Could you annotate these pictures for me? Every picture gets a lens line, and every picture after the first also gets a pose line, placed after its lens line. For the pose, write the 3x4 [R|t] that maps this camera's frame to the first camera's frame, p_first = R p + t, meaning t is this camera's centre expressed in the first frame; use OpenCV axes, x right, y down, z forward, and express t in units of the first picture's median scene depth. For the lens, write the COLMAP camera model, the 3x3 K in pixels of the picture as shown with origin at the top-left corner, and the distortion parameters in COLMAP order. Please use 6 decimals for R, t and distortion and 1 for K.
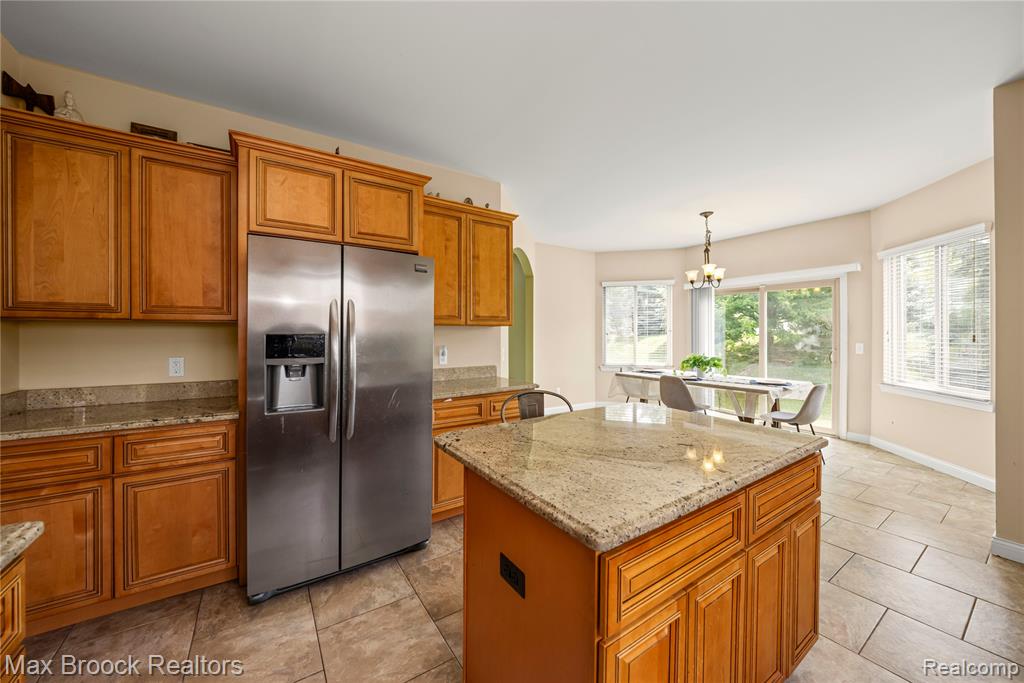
lens RADIAL K [[373.0, 0, 511.4], [0, 373.0, 339.7], [0, 0, 1]] dist [-0.003421, -0.000073]
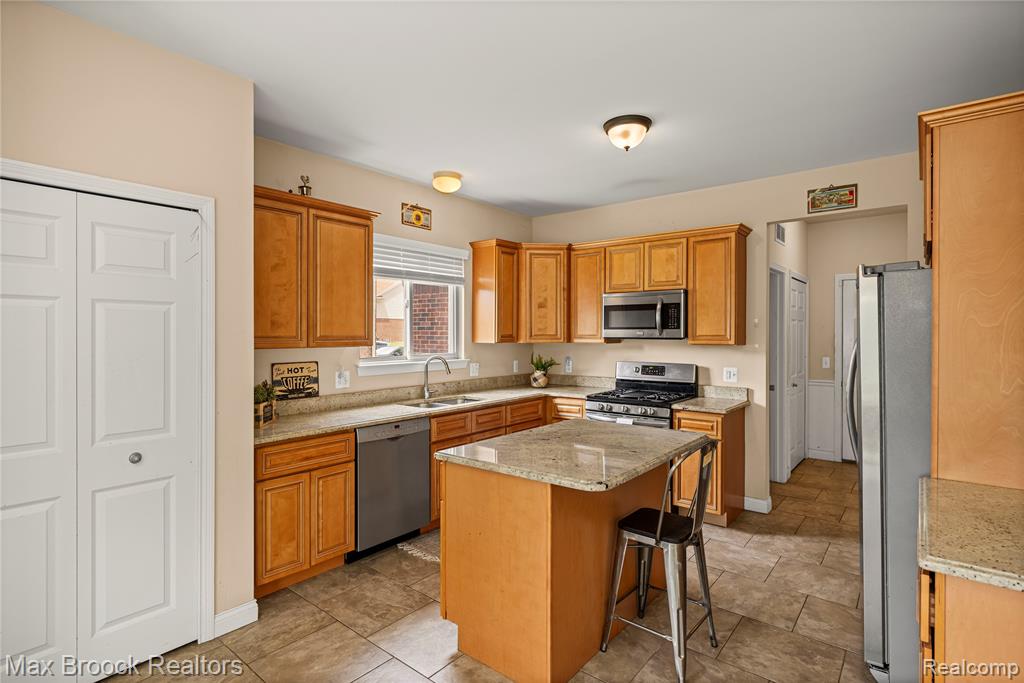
lens RADIAL K [[507.1, 0, 512.4], [0, 507.1, 340.9], [0, 0, 1]] dist [0.004296, -0.000692]
pose [[-0.955053, 0.005622, -0.296381, 1.005879], [-0.003365, 0.999550, 0.029805, -0.143275], [0.296415, 0.029463, -0.954605, 2.446081]]
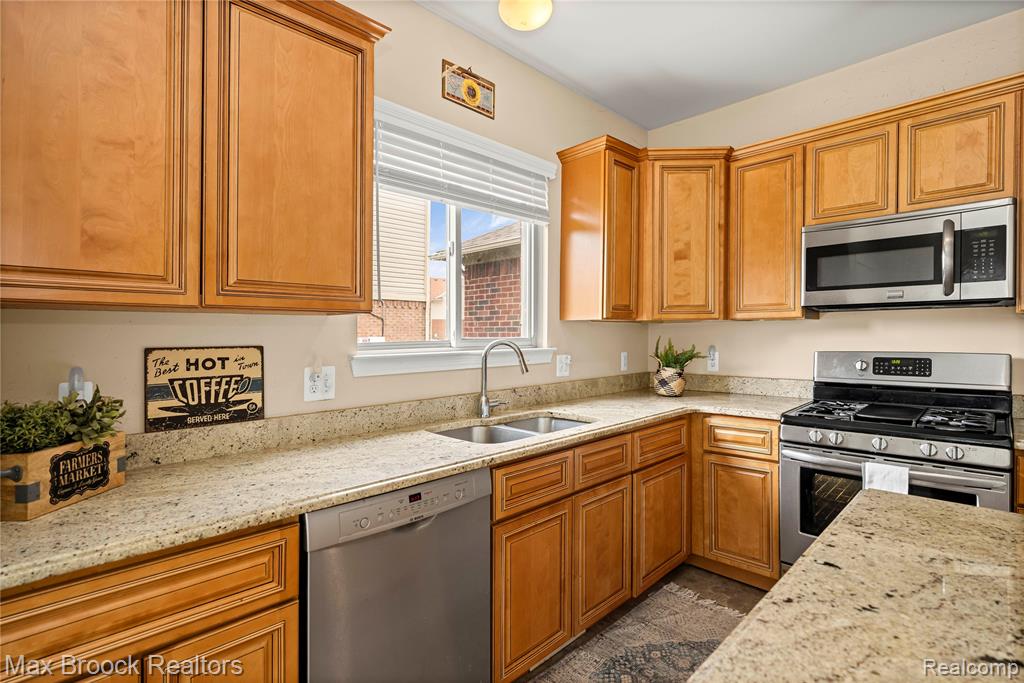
lens RADIAL K [[488.7, 0, 515.2], [0, 488.7, 339.3], [0, 0, 1]] dist [-0.000582, -0.001468]
pose [[-0.981107, 0.008454, -0.193283, 0.829499], [0.003503, 0.999657, 0.025941, -0.017798], [0.193436, 0.024773, -0.980800, 1.139535]]
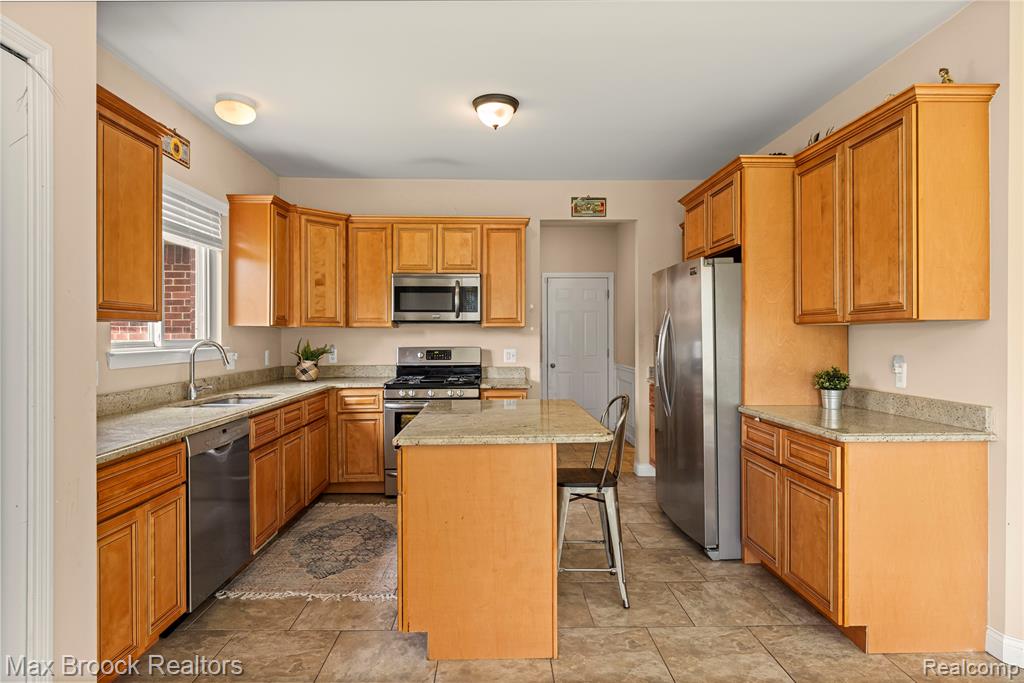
lens RADIAL K [[552.7, 0, 505.0], [0, 552.7, 342.2], [0, 0, 1]] dist [0.002524, 0.002071]
pose [[-0.539928, 0.012821, -0.841614, 1.807515], [-0.011341, 0.999682, 0.022504, -0.036020], [0.841635, 0.021695, -0.539611, 1.903906]]
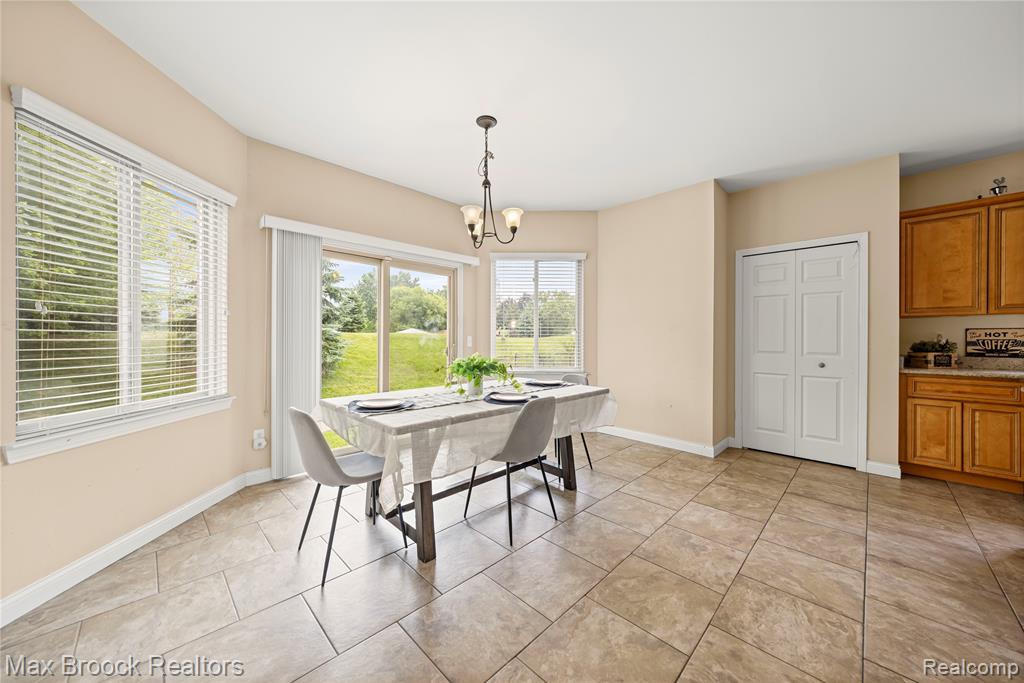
lens RADIAL K [[366.7, 0, 513.8], [0, 366.7, 332.4], [0, 0, 1]] dist [0.001844, 0.001021]
pose [[-0.205964, 0.016464, 0.978421, -0.186605], [0.013143, 0.999815, -0.014057, 0.037477], [-0.978471, 0.009965, -0.206142, 3.054148]]
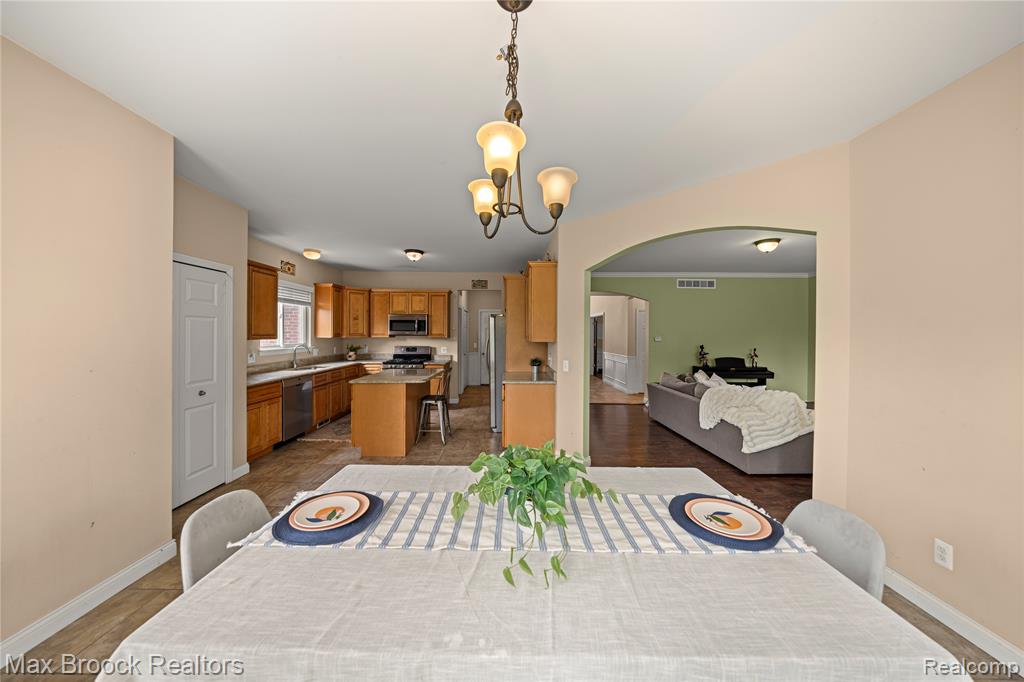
lens RADIAL K [[324.1, 0, 512.4], [0, 324.1, 337.1], [0, 0, 1]] dist [-0.000299, -0.000110]
pose [[-0.548174, 0.007381, -0.836332, 2.150137], [-0.018670, 0.999604, 0.021059, -0.161627], [0.836156, 0.027159, -0.547819, 3.272290]]
